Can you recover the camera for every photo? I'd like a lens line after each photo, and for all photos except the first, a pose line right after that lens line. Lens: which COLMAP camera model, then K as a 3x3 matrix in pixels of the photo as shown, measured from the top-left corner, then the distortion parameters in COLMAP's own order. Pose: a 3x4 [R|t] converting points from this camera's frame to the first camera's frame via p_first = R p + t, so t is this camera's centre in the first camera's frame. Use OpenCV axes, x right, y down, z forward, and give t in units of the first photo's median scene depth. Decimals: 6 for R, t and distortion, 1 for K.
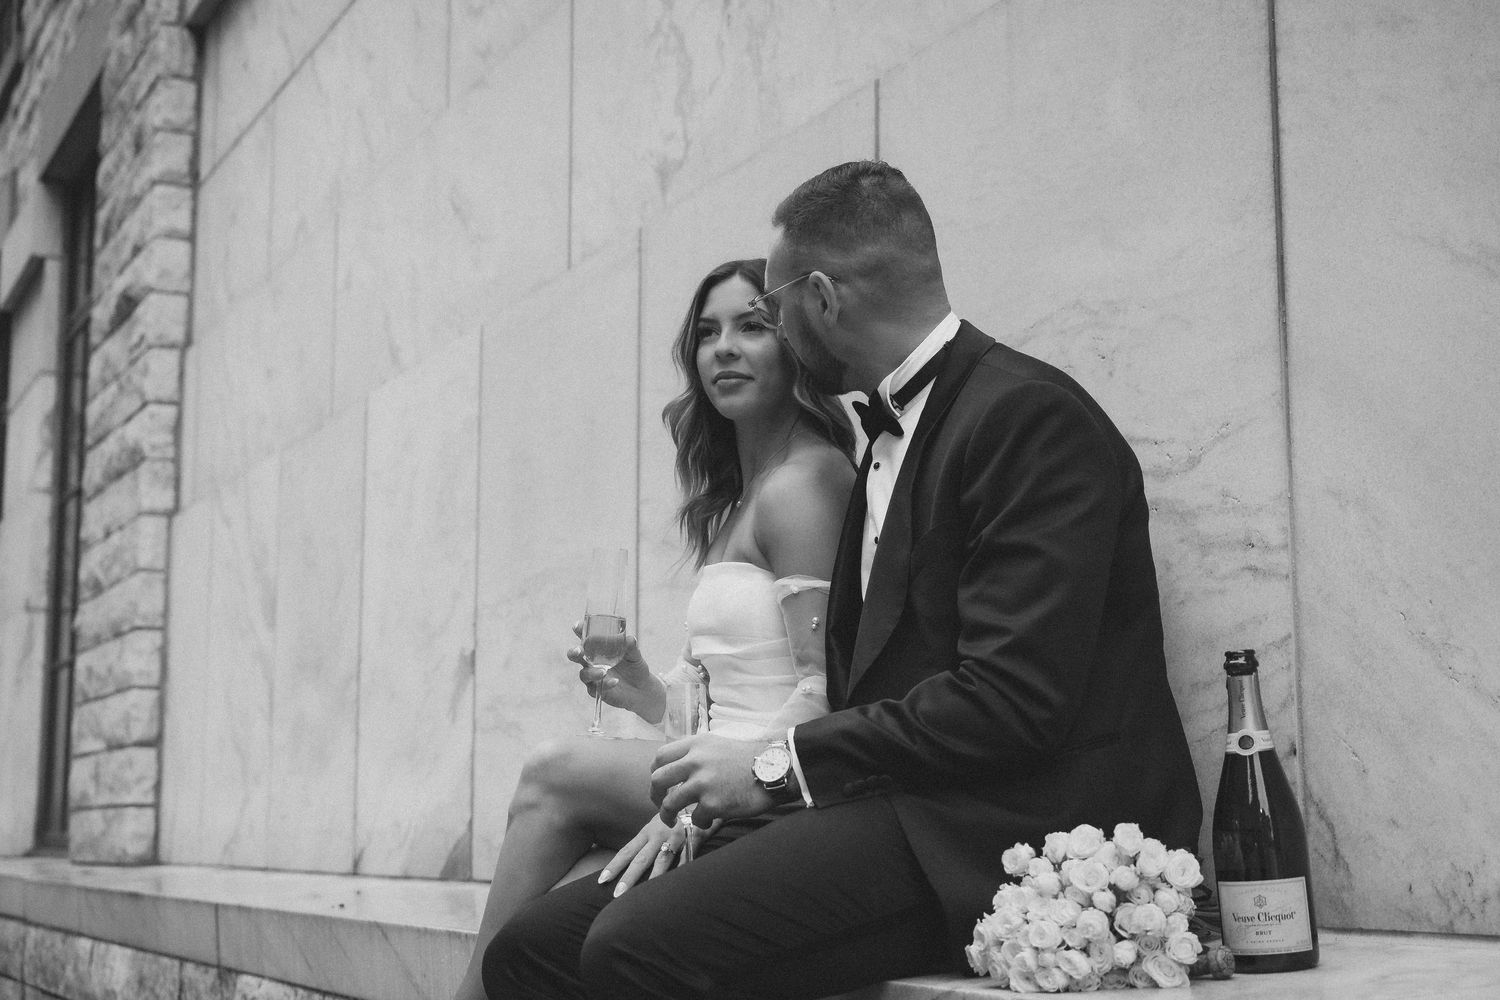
lens RADIAL K [[2250.4, 0, 753.1], [0, 2250.4, 488.5], [0, 0, 1]] dist [0.013414, 0.024799]
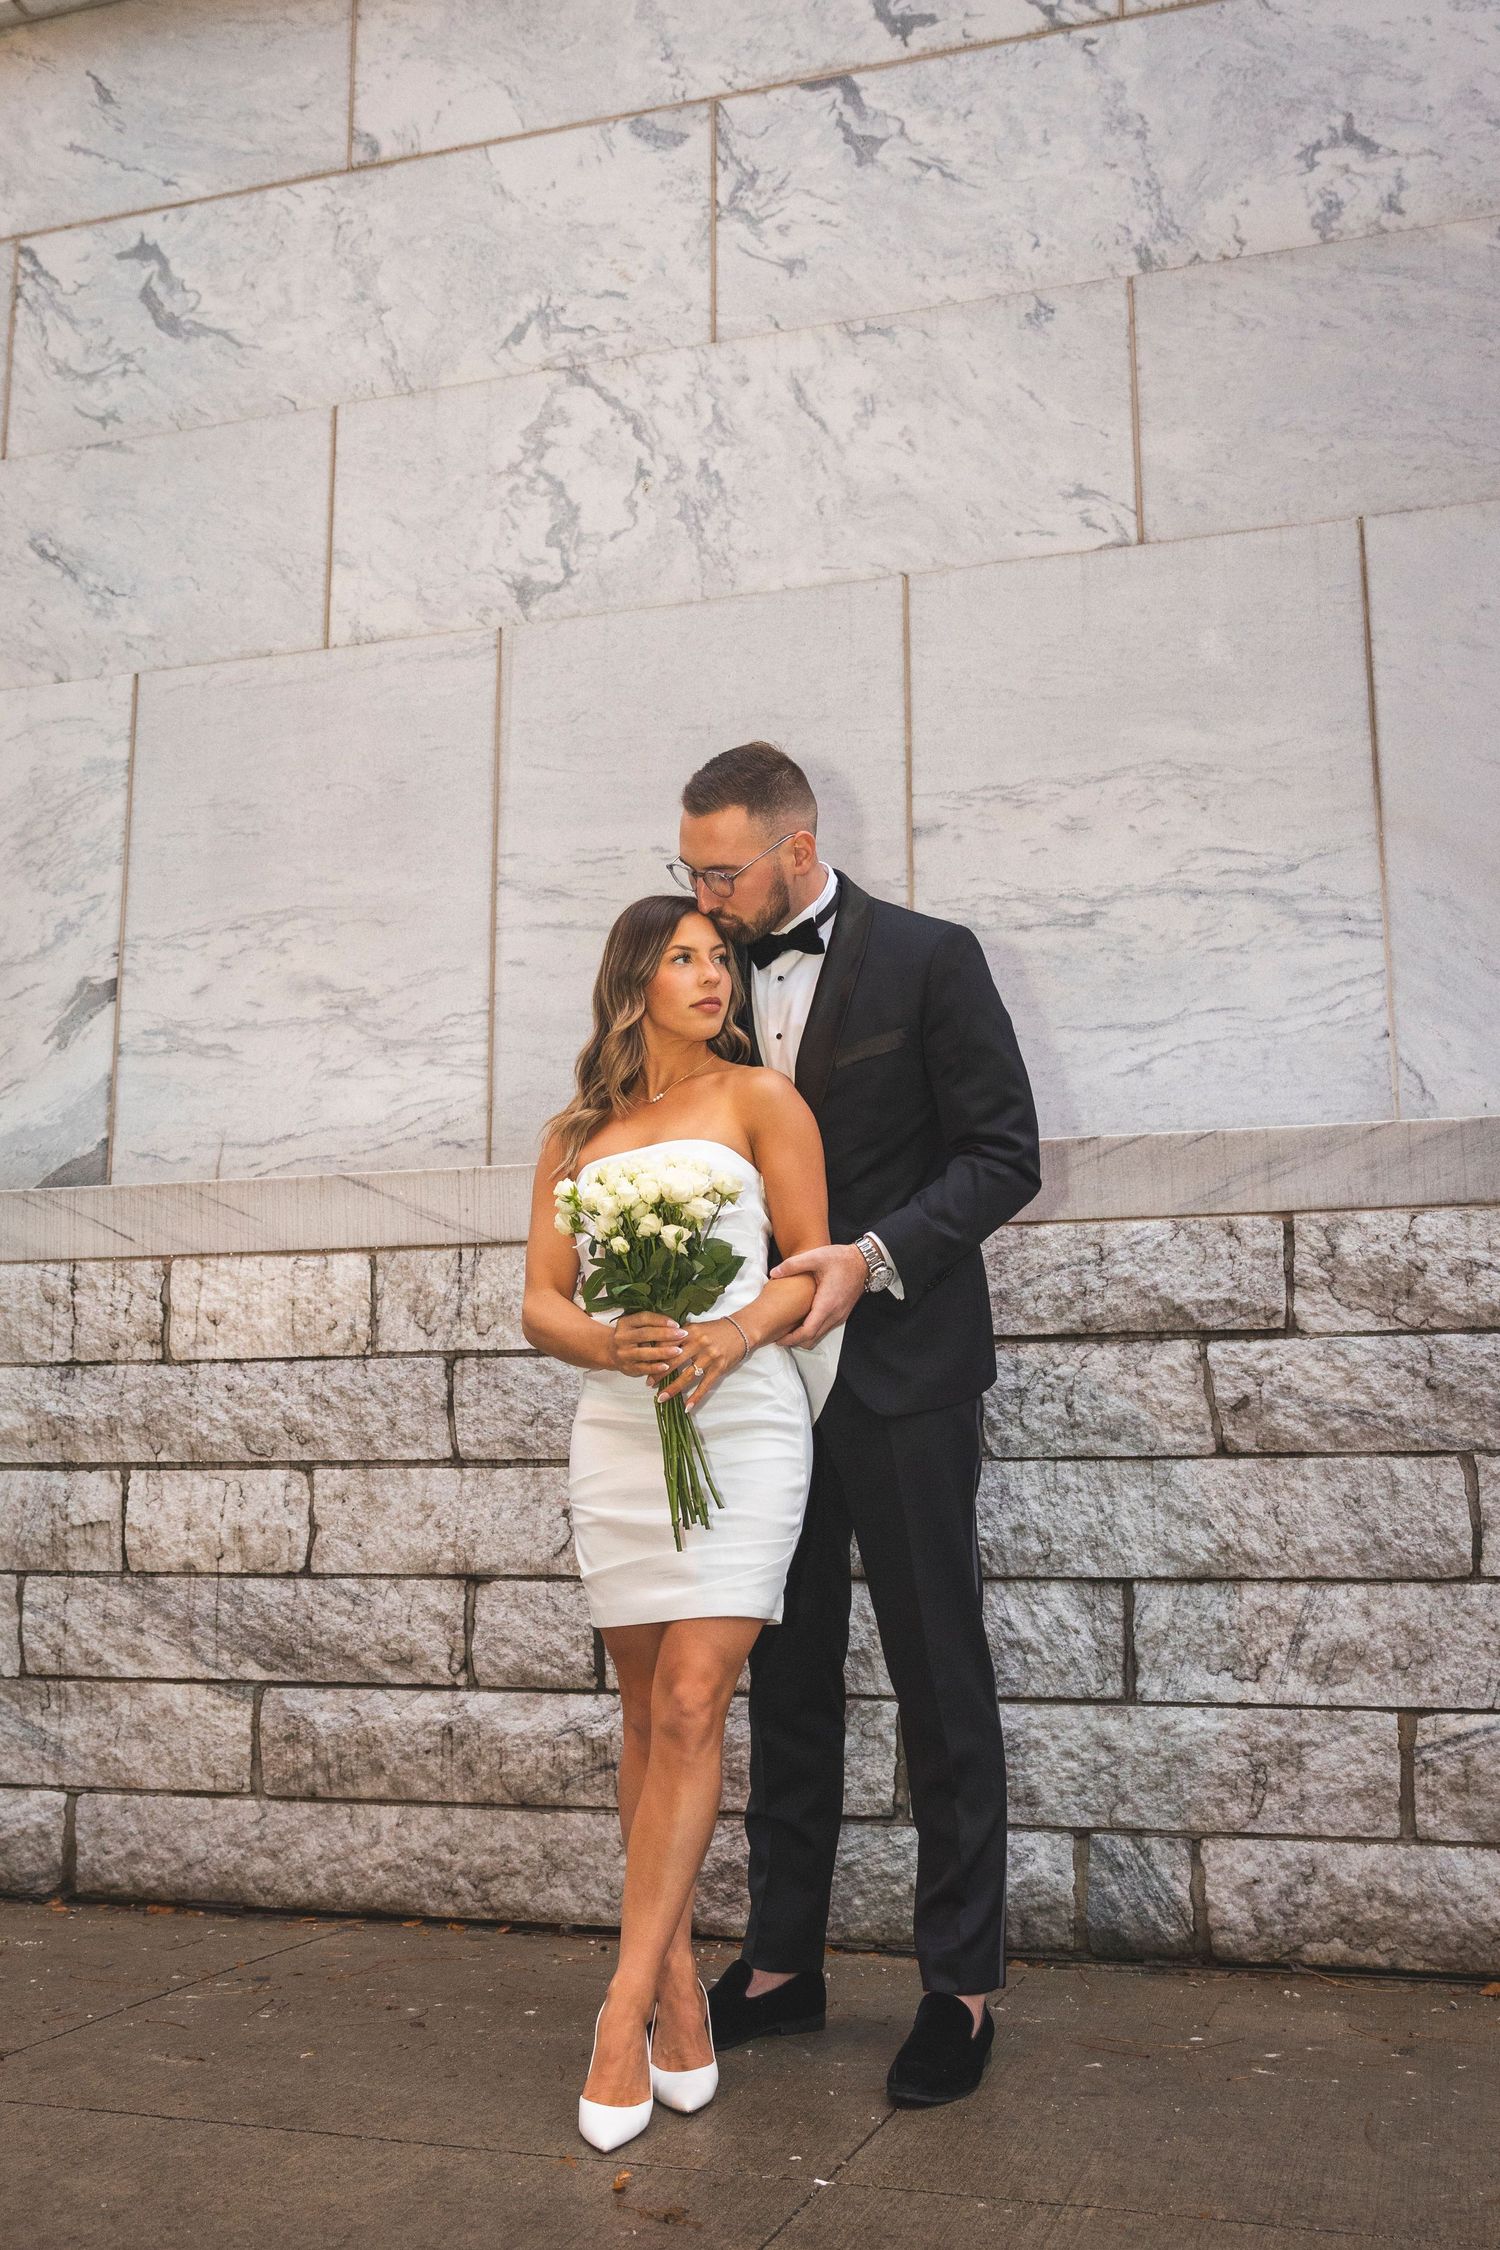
lens RADIAL K [[2272.5, 0, 756.0], [0, 2272.5, 1064.0], [0, 0, 1]] dist [-0.014138, 0.002958]
pose [[0.684419, 0.142315, 0.715065, -1.258965], [-0.110045, 0.989693, -0.091644, 0.330311], [-0.720737, -0.015967, 0.693025, 0.125329]]
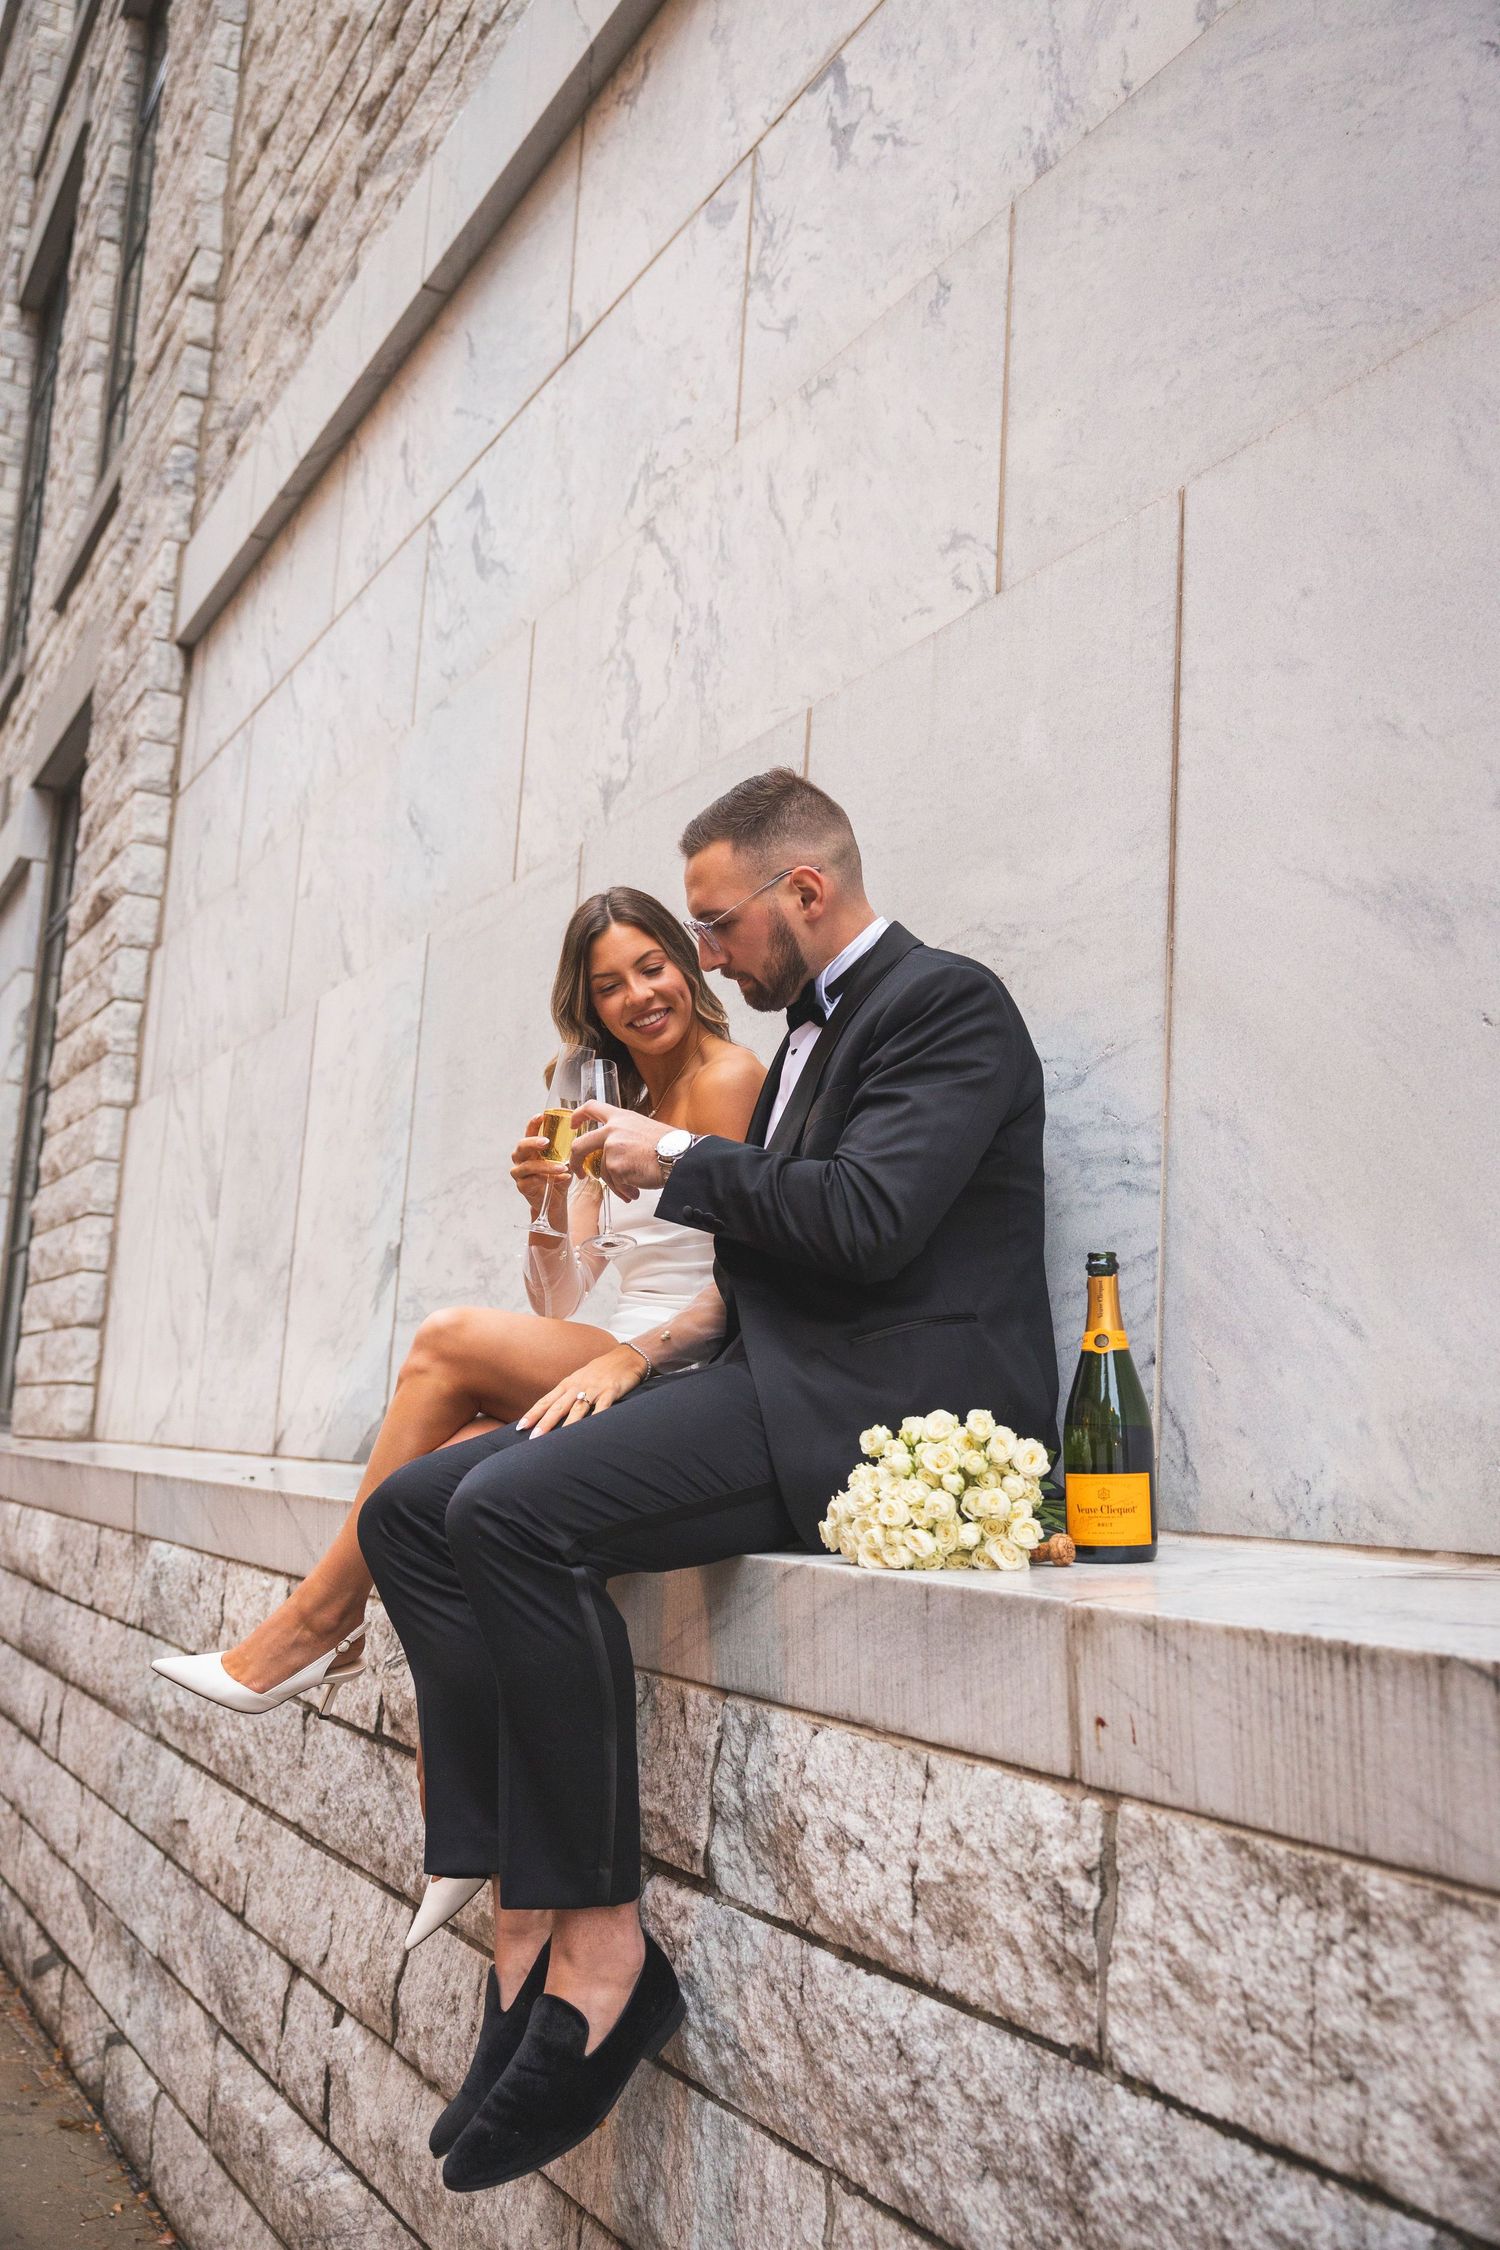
lens RADIAL K [[2134.7, 0, 750.0], [0, 2134.7, 1125.0], [0, 0, 1]] dist [-0.003609, 0.012394]
pose [[0.997634, 0.065471, 0.020961, 0.025485], [-0.065327, 0.997836, -0.007466, 0.026171], [-0.021405, 0.006079, 0.999752, 0.019367]]
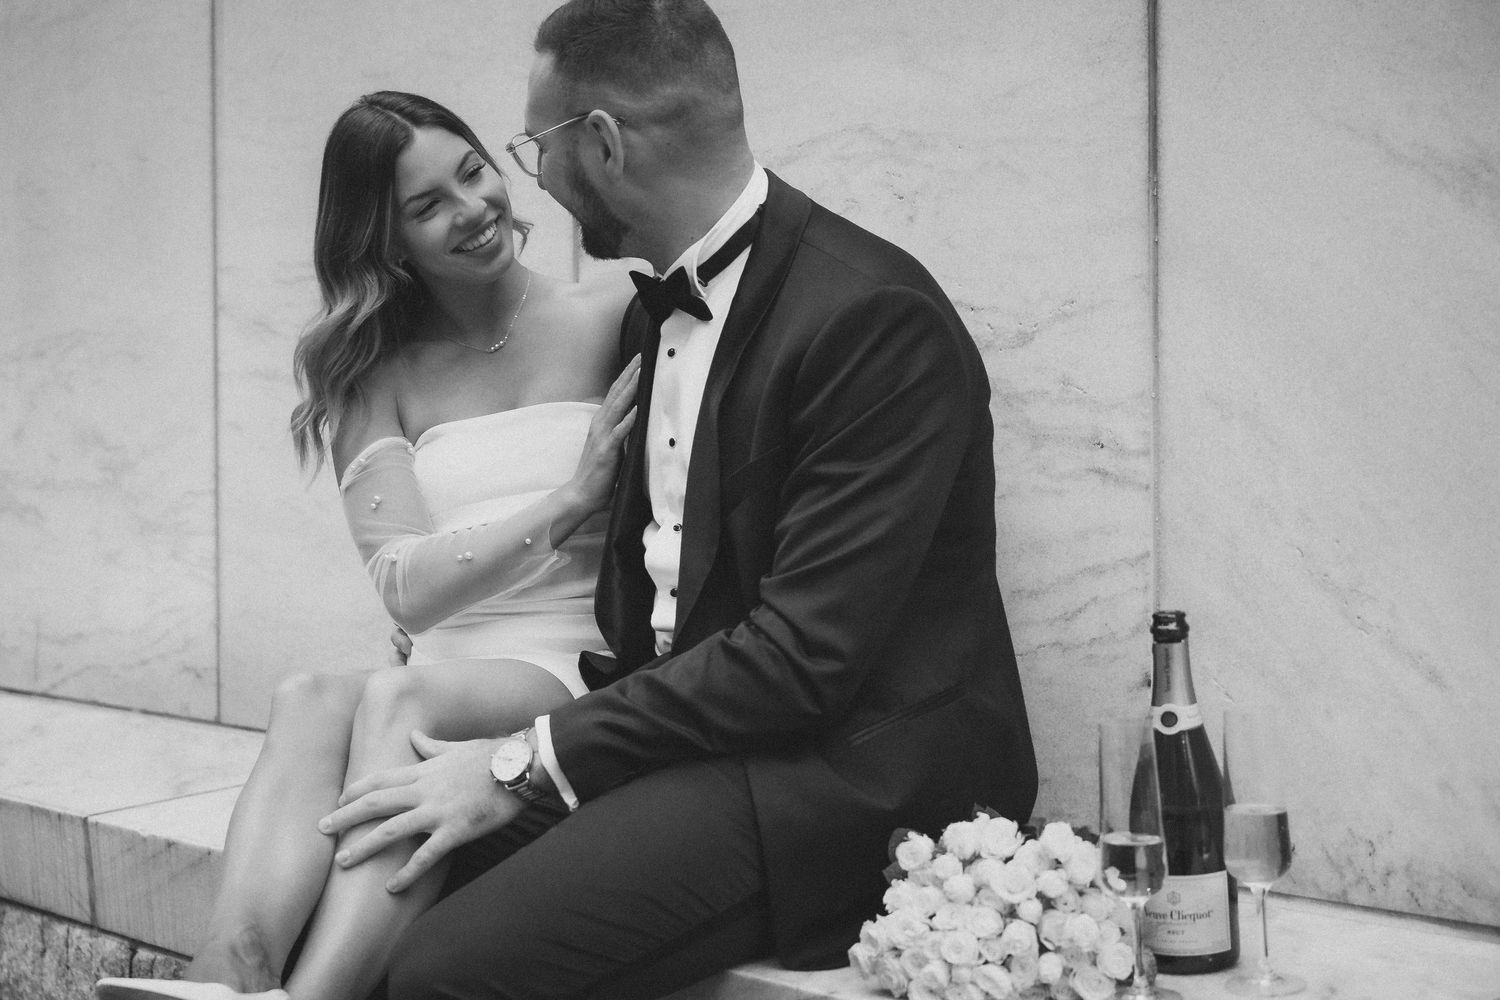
lens RADIAL K [[2436.4, 0, 712.6], [0, 2436.4, 494.2], [0, 0, 1]] dist [0.010055, 0.004726]
pose [[0.967242, -0.005850, 0.253790, -0.163535], [-0.035977, 0.986485, 0.159853, -0.100043], [-0.251295, -0.163747, 0.953959, 0.118321]]
